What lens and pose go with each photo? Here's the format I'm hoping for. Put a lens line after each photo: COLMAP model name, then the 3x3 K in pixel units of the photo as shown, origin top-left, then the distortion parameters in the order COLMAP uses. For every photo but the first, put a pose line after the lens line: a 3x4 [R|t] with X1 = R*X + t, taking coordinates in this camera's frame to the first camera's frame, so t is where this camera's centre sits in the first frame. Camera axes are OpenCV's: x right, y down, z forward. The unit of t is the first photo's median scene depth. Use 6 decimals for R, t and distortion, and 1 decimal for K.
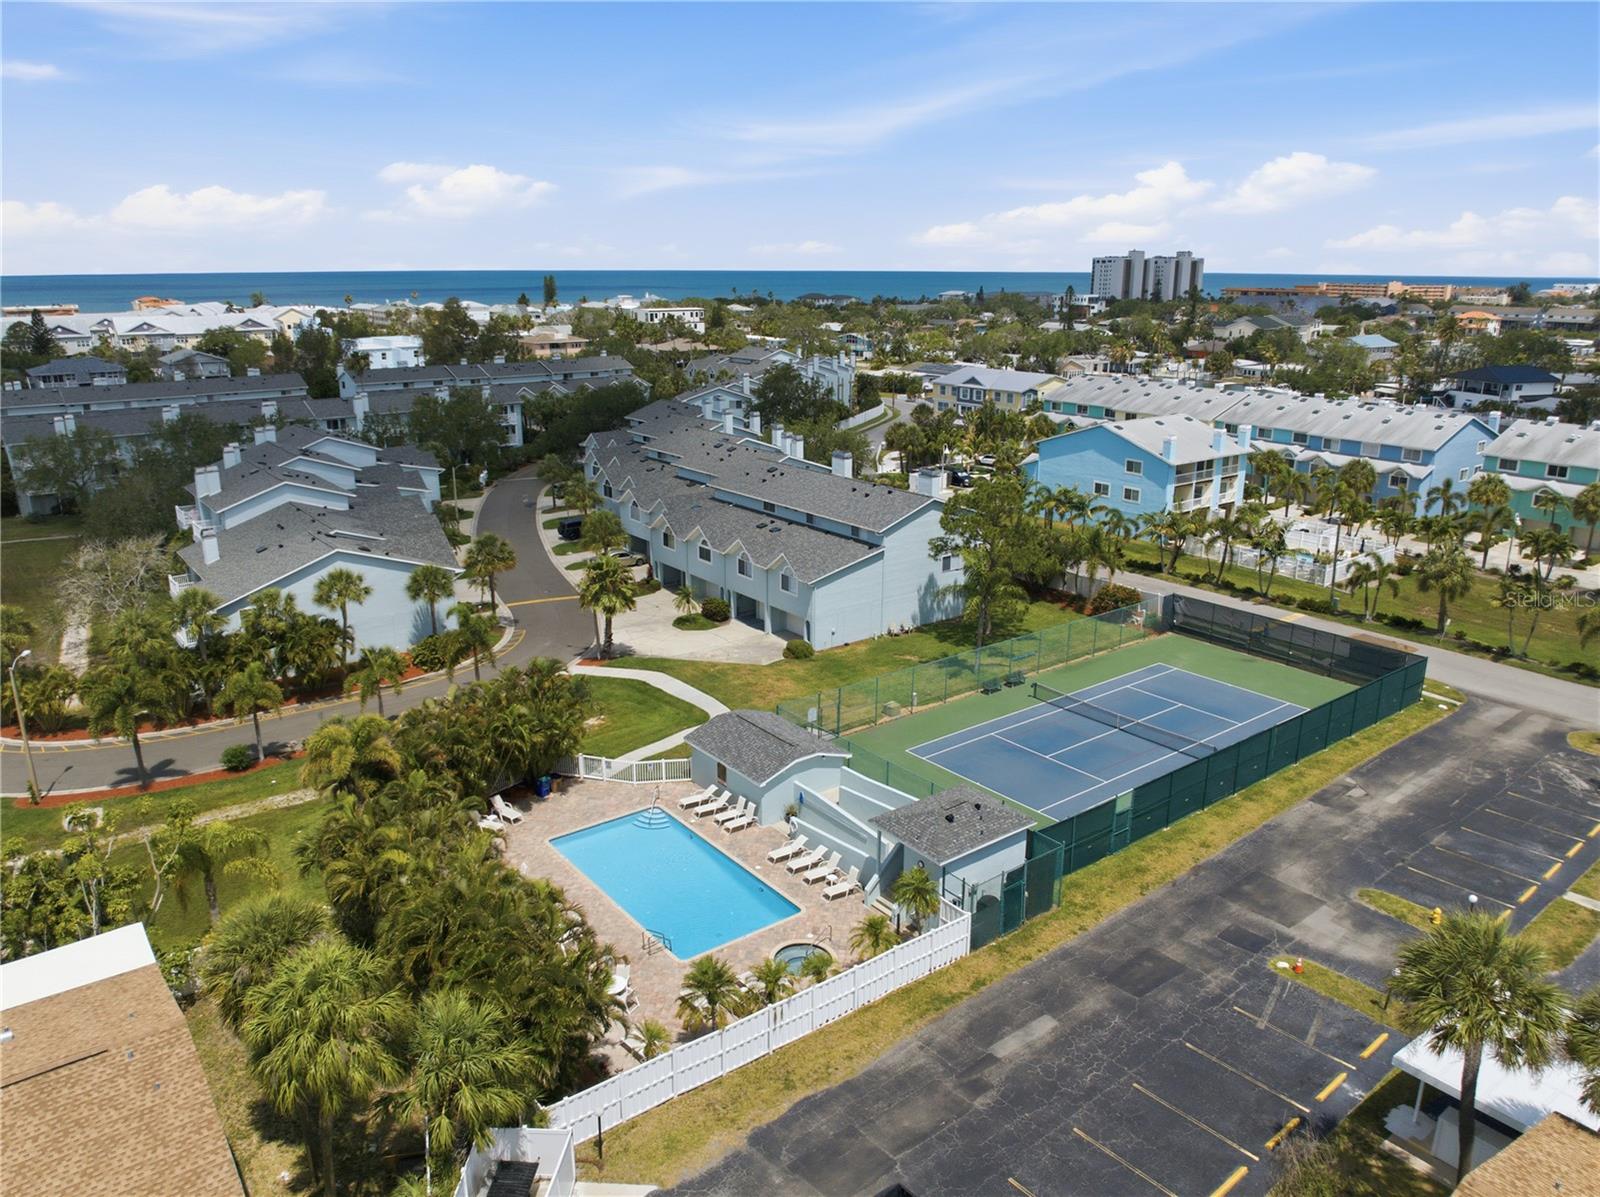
lens RADIAL K [[1123.7, 0, 802.7], [0, 1123.7, 599.2], [0, 0, 1]] dist [-0.043972, -0.000923]
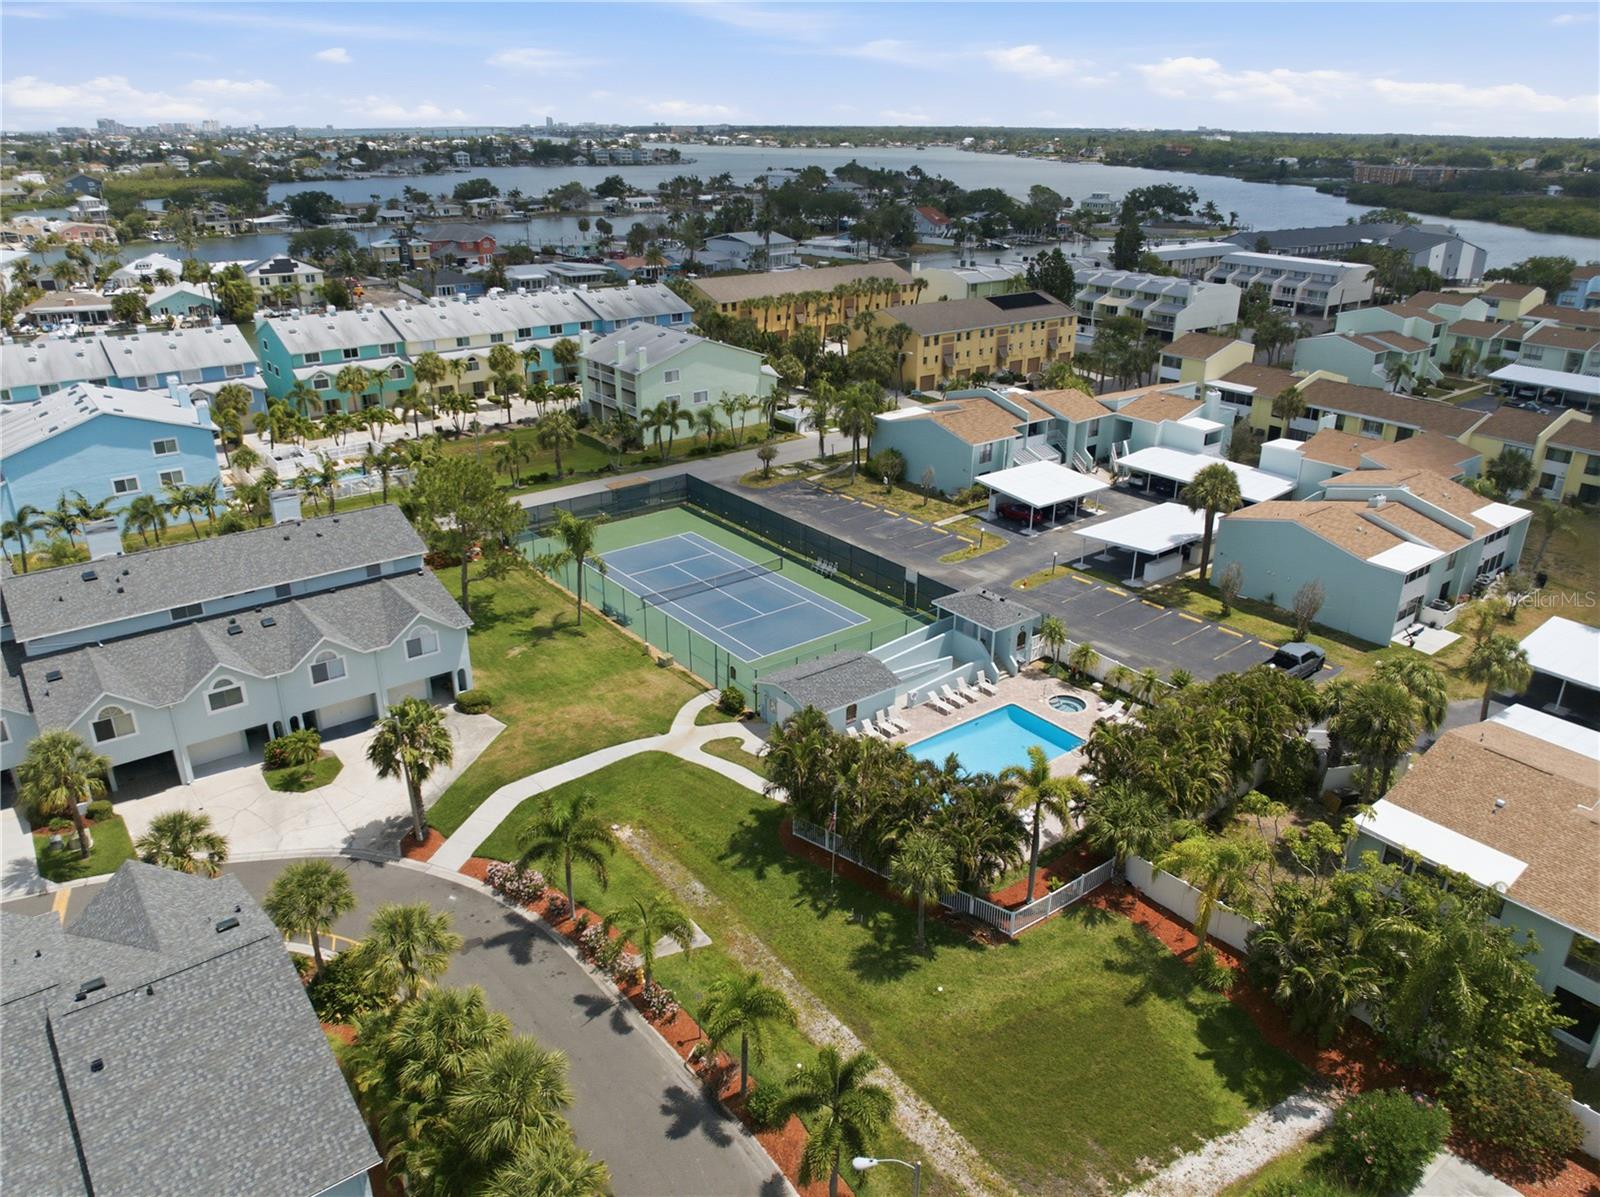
lens RADIAL K [[1123.7, 0, 798.2], [0, 1123.7, 600.4], [0, 0, 1]] dist [-0.043972, -0.000923]
pose [[-0.002767, -0.395226, 0.918580, -0.892285], [0.278008, 0.882067, 0.380353, -0.329564], [-0.960575, 0.256425, 0.107435, 0.739704]]
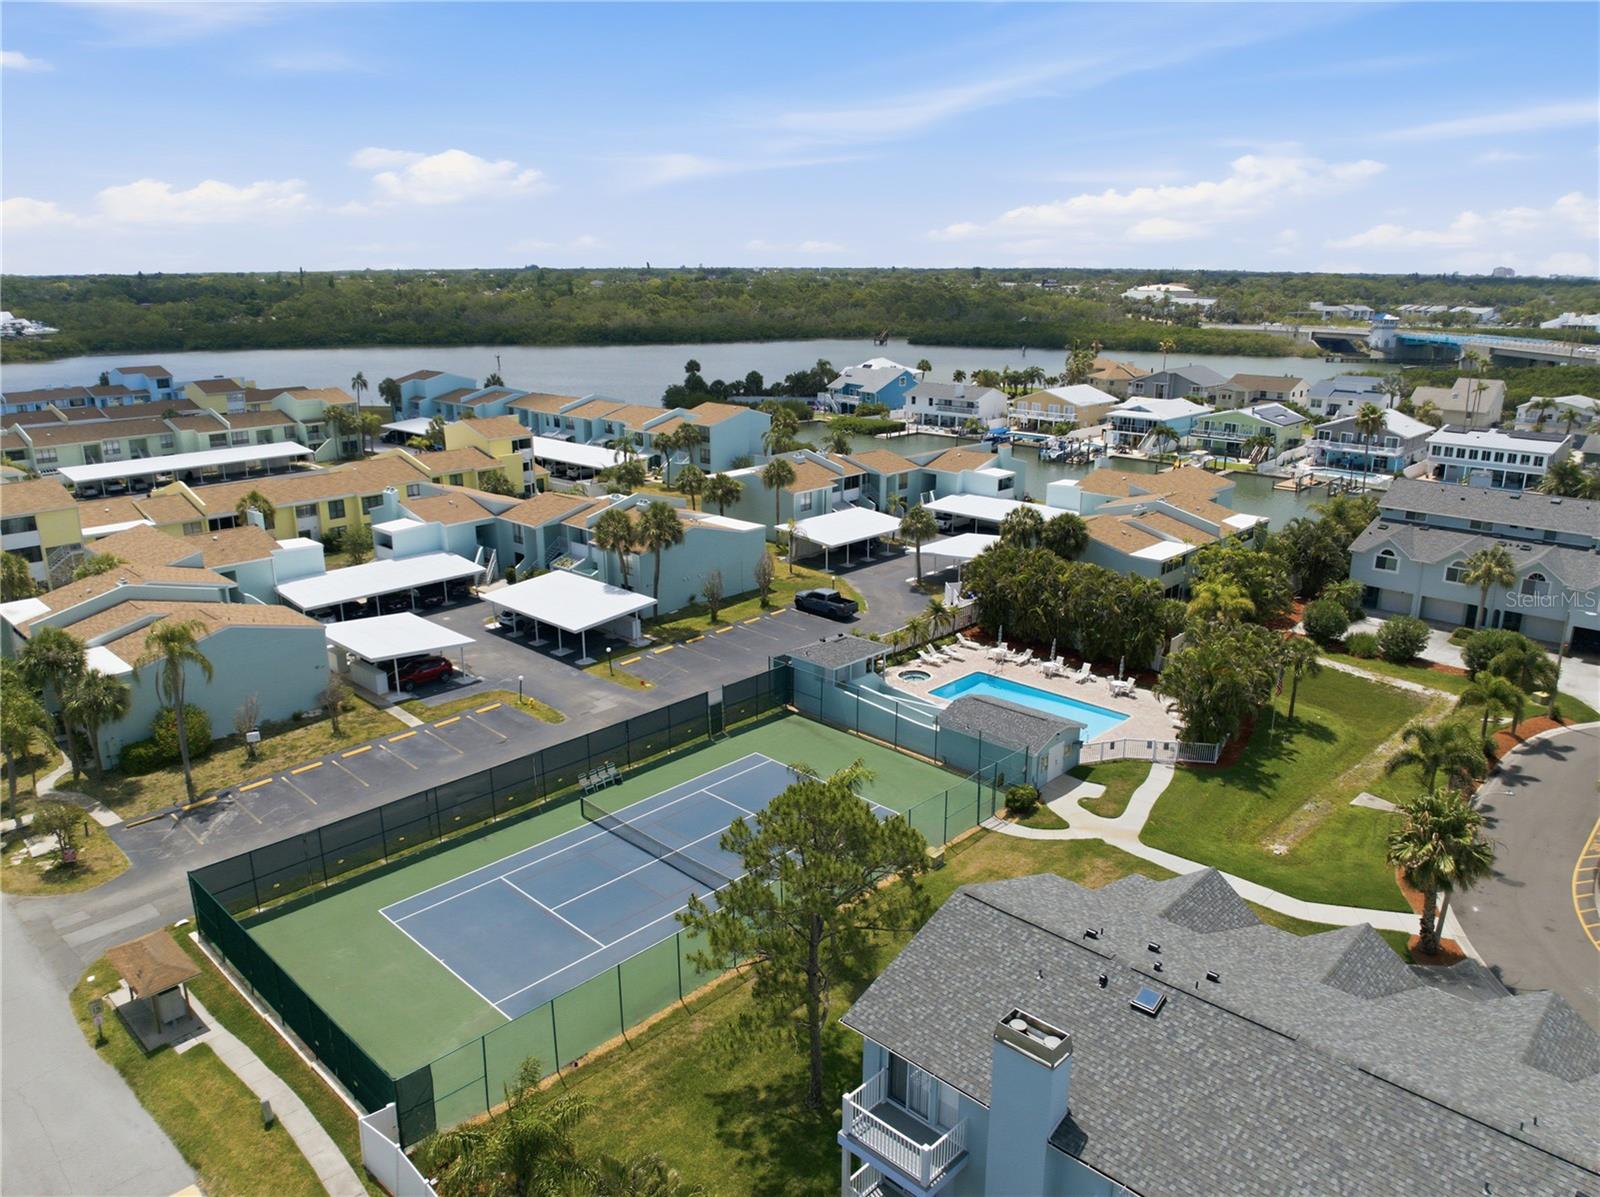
lens RADIAL K [[1123.7, 0, 794.8], [0, 1123.7, 596.6], [0, 0, 1]] dist [-0.043972, -0.000923]
pose [[-0.988994, 0.039377, -0.142621, 0.286043], [-0.043914, 0.842382, 0.537089, -0.482175], [0.141290, 0.537441, -0.831381, 1.543070]]
